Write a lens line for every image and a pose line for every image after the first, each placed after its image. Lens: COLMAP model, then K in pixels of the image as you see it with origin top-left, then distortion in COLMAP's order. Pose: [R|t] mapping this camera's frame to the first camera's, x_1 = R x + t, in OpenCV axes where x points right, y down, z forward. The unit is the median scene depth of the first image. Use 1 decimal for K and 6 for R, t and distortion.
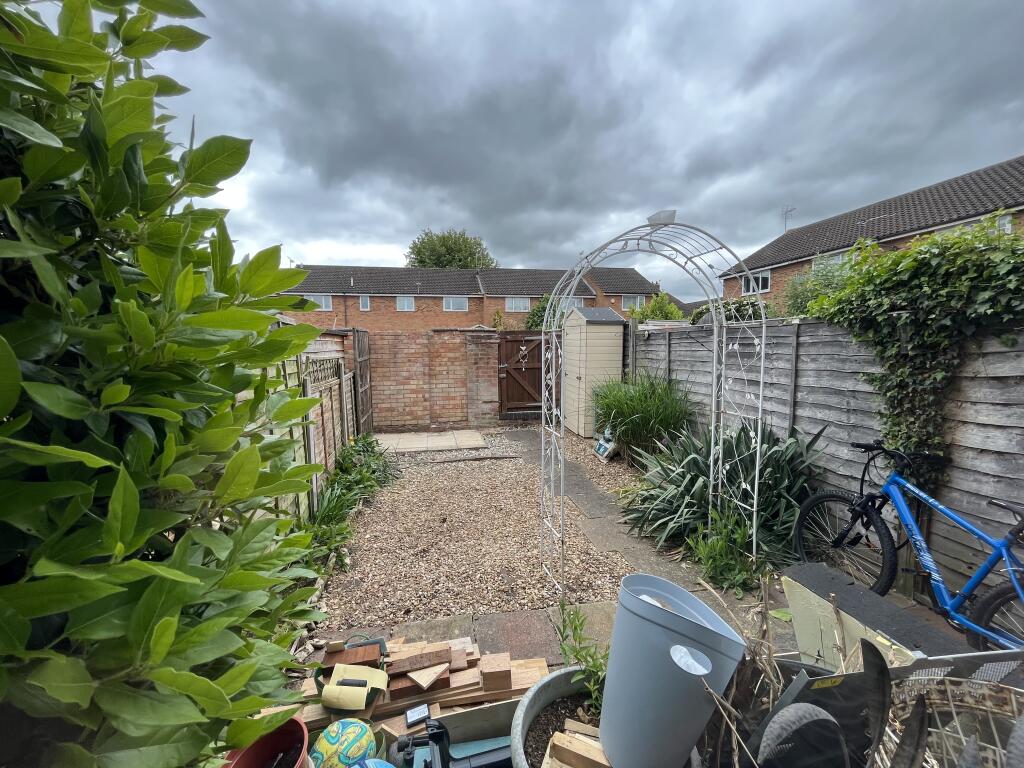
lens RADIAL K [[415.6, 0, 512.0], [0, 415.6, 384.8], [0, 0, 1]] dist [-0.004448, -0.000262]
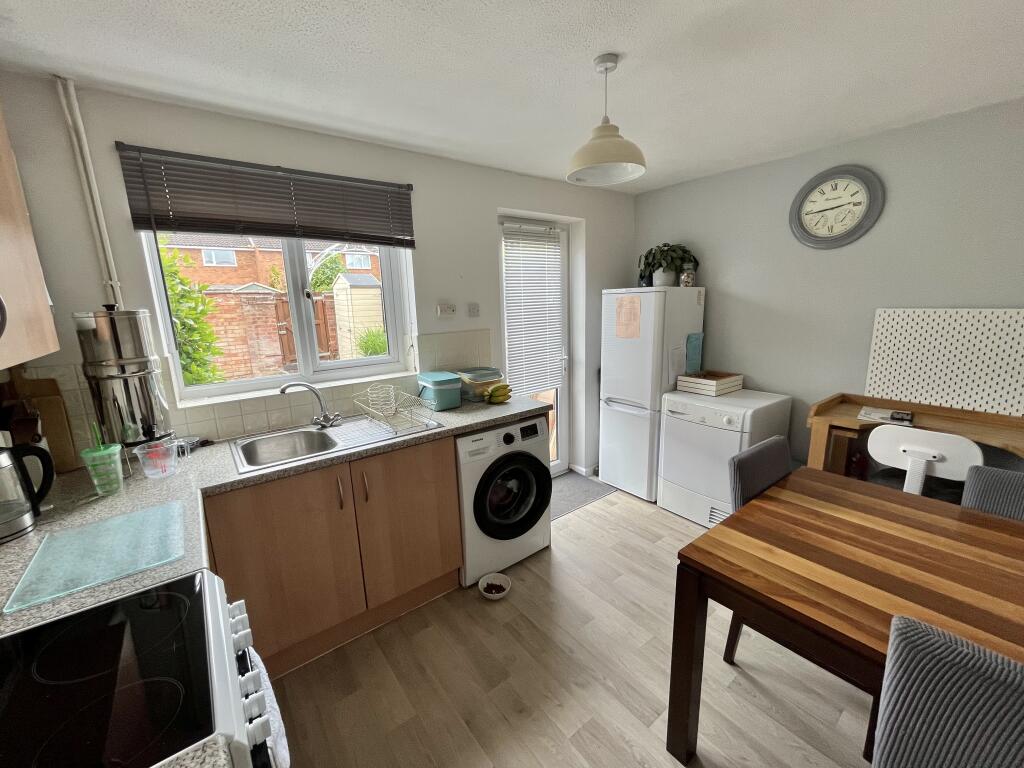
lens RADIAL K [[415.6, 0, 510.8], [0, 415.6, 384.1], [0, 0, 1]] dist [-0.004448, -0.000262]
pose [[0.894742, -0.105196, 0.434016, 0.031152], [0.059974, 0.991361, 0.116646, 0.025645], [-0.442538, -0.078338, 0.893322, -0.341193]]
